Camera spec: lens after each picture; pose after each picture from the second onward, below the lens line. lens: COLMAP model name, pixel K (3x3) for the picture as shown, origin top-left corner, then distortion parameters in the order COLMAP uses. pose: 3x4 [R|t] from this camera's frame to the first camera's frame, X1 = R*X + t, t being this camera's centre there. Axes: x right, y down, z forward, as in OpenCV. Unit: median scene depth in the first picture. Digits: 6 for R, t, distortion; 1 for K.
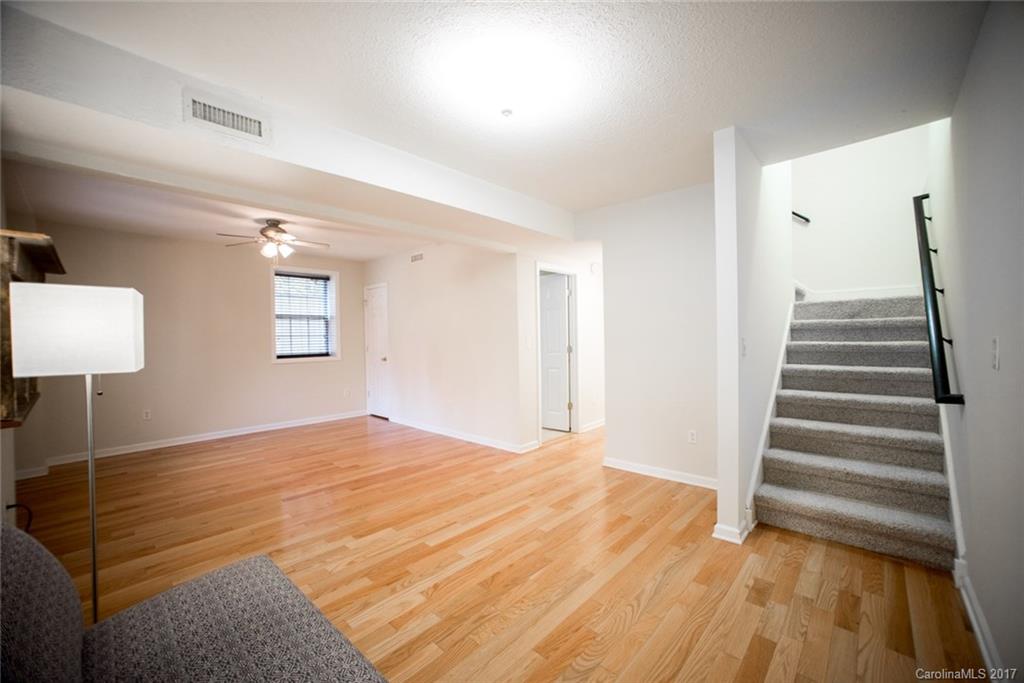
lens RADIAL K [[411.2, 0, 521.1], [0, 411.2, 340.0], [0, 0, 1]] dist [-0.042527, 0.008950]
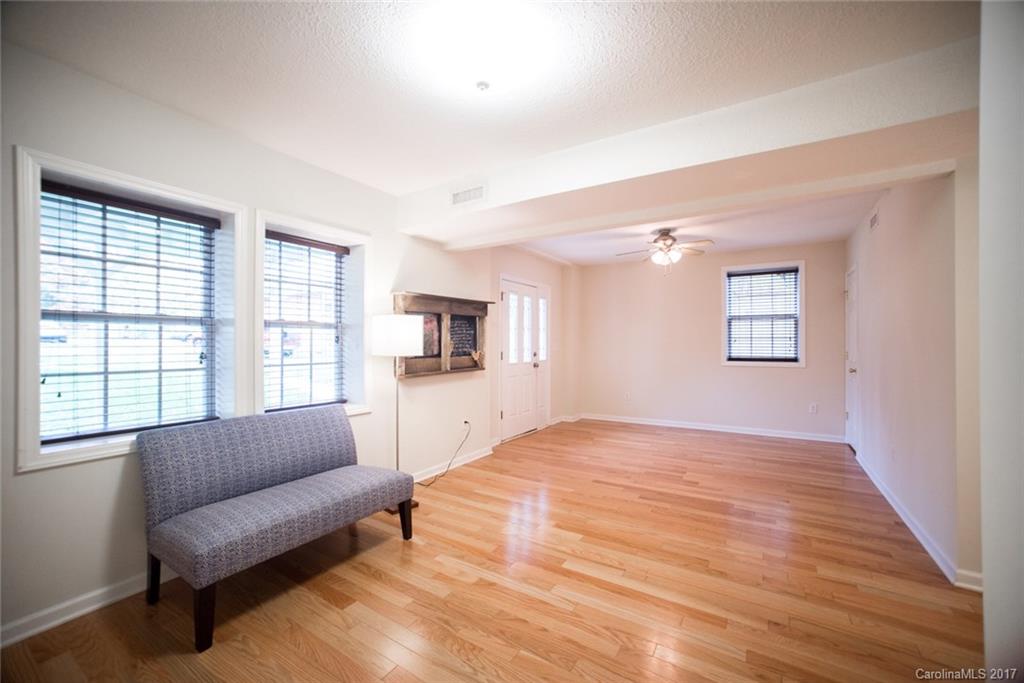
lens RADIAL K [[411.2, 0, 516.9], [0, 411.2, 344.6], [0, 0, 1]] dist [-0.042527, 0.008950]
pose [[0.163248, 0.019942, -0.986384, 0.457164], [-0.005223, 0.999799, 0.019349, -0.015593], [0.986571, 0.001993, 0.163319, 0.499974]]
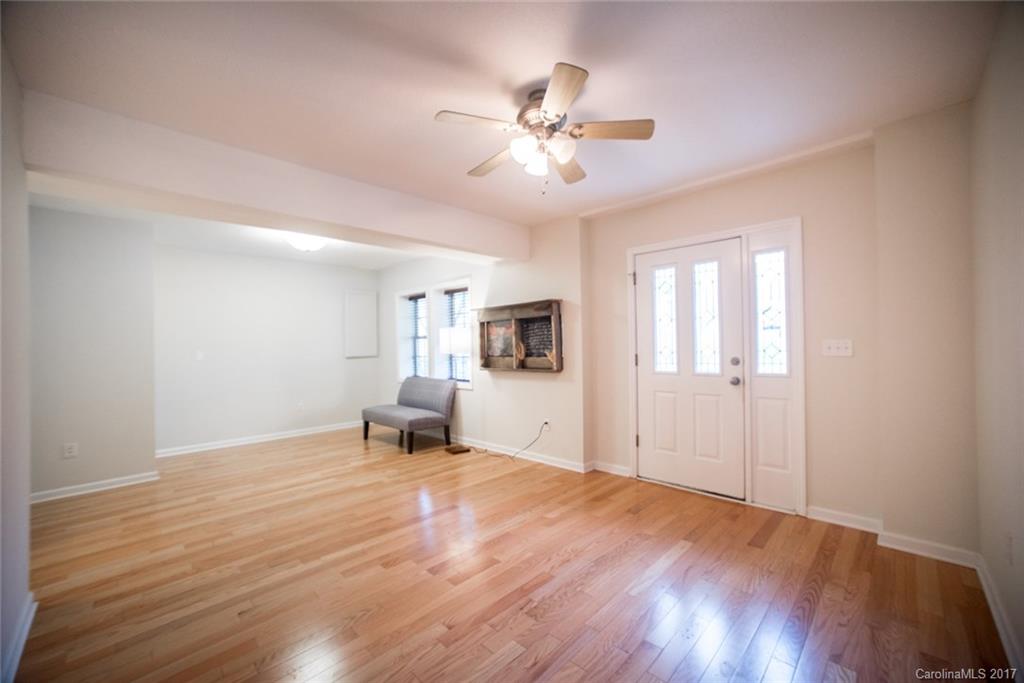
lens RADIAL K [[411.2, 0, 510.1], [0, 411.2, 342.9], [0, 0, 1]] dist [-0.042527, 0.008950]
pose [[-0.997284, 0.037435, 0.063434, -0.689698], [0.037270, 0.999298, -0.003783, 0.000670], [-0.063531, -0.001409, -0.997979, 1.713726]]
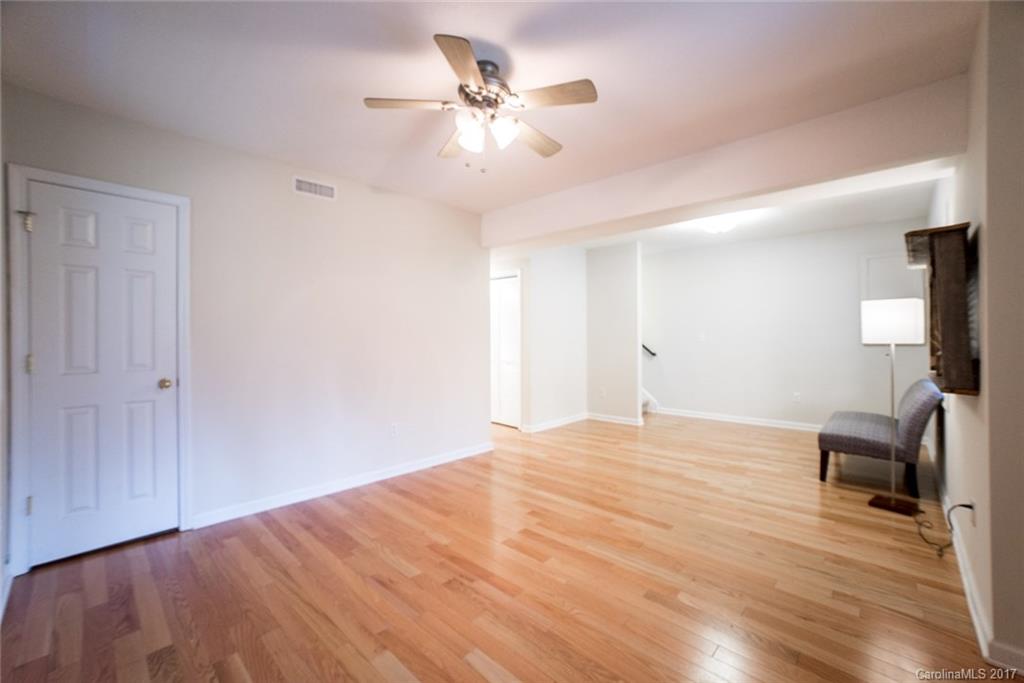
lens RADIAL K [[411.2, 0, 512.3], [0, 411.2, 337.8], [0, 0, 1]] dist [-0.042527, 0.008950]
pose [[0.026888, 0.011725, 0.999570, -1.222271], [0.008902, 0.999889, -0.011969, 0.015206], [-0.999599, 0.009220, 0.026781, 1.108966]]
